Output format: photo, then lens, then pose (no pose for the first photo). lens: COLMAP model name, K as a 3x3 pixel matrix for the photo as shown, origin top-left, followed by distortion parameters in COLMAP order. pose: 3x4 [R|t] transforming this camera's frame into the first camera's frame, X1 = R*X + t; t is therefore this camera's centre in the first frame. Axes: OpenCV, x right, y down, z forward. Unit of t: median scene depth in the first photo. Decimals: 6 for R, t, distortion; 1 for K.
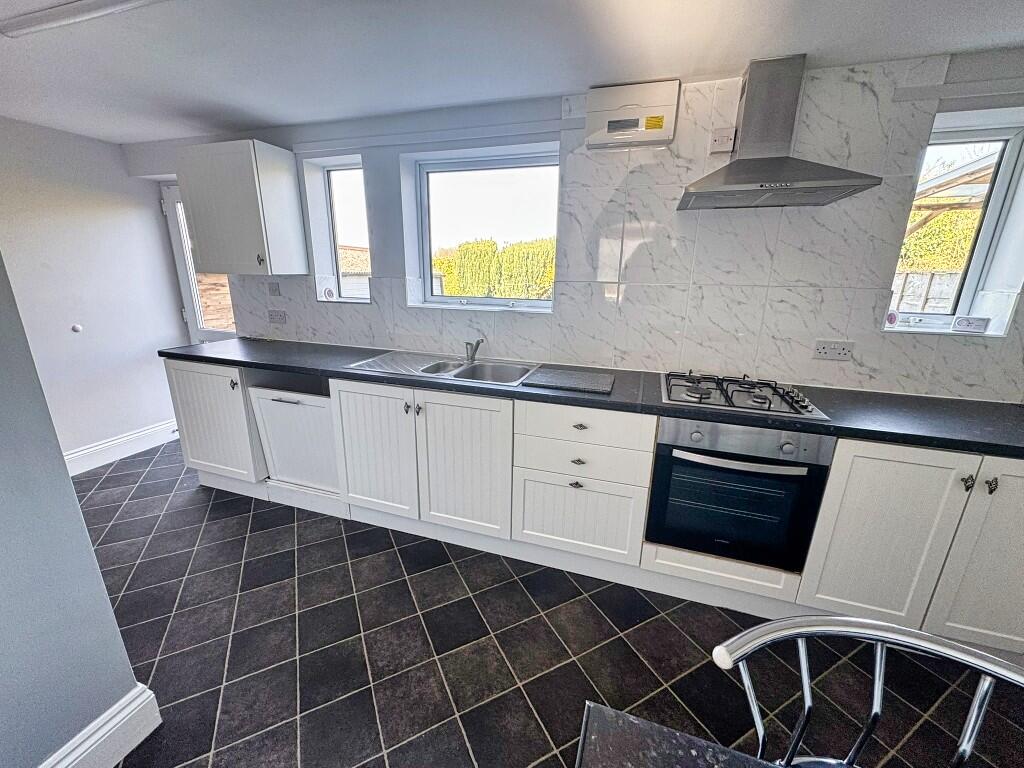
lens RADIAL K [[406.9, 0, 511.0], [0, 406.9, 382.6], [0, 0, 1]] dist [-0.002482, 0.000249]
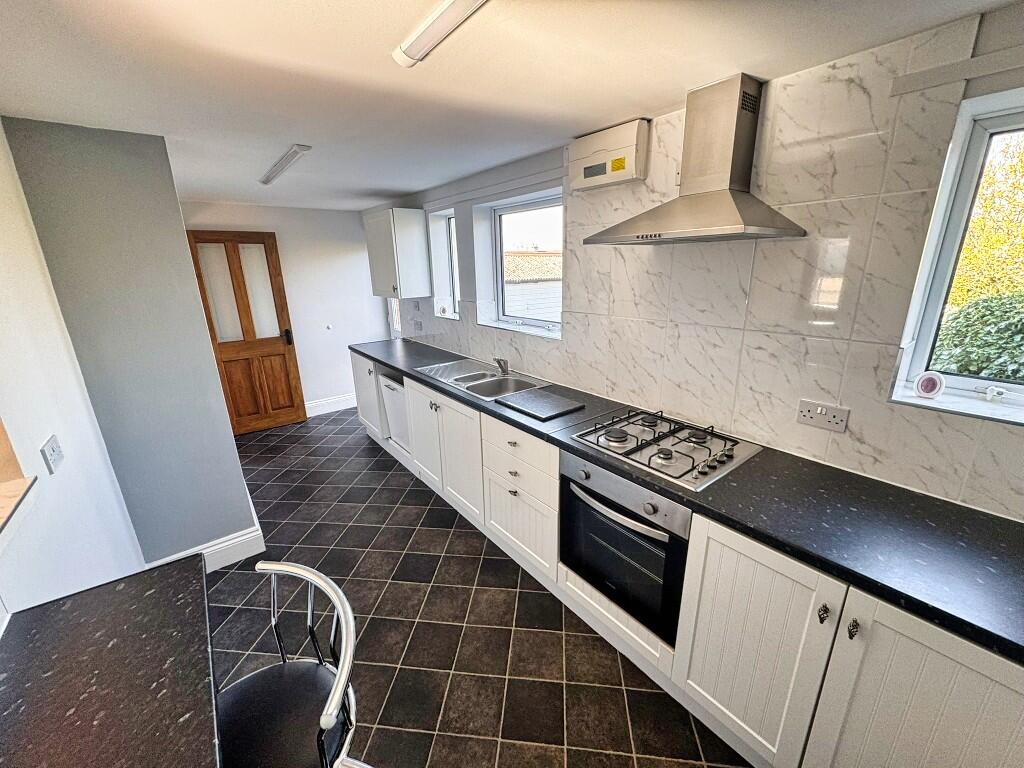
lens RADIAL K [[406.9, 0, 512.3], [0, 406.9, 382.4], [0, 0, 1]] dist [-0.002482, 0.000249]
pose [[0.832418, 0.123507, -0.540210, 0.709973], [-0.114890, 0.992130, 0.049793, -0.113645], [0.542108, 0.020616, 0.840056, 0.013999]]
